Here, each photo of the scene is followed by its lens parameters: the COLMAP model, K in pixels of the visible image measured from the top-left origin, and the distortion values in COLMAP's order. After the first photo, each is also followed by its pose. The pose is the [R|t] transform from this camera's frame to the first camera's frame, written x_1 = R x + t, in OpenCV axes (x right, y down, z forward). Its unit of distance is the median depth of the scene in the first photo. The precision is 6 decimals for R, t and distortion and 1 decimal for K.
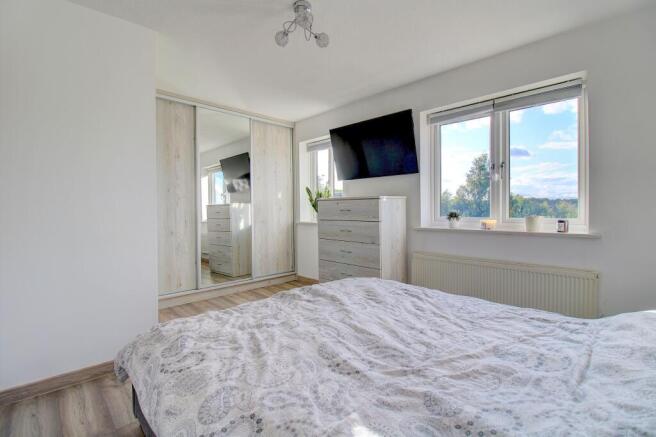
lens RADIAL K [[311.9, 0, 332.1], [0, 311.9, 217.9], [0, 0, 1]] dist [-0.002405, -0.000452]
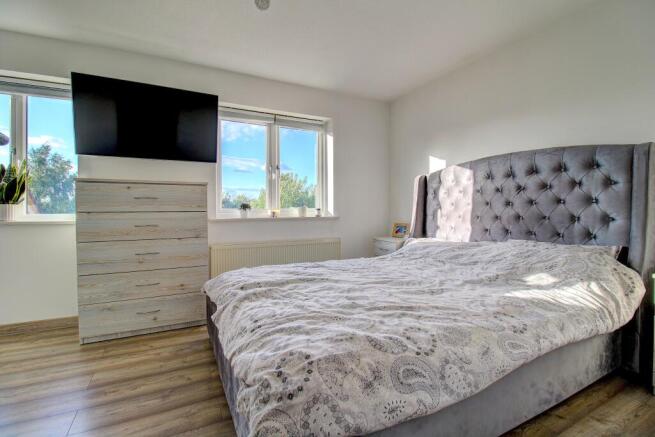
lens RADIAL K [[311.4, 0, 330.1], [0, 311.4, 217.8], [0, 0, 1]] dist [-0.002405, -0.000452]
pose [[0.279152, -0.016179, 0.960111, -0.603044], [0.036188, 0.999325, 0.006318, 0.037803], [-0.959565, 0.032981, 0.279549, 0.415718]]
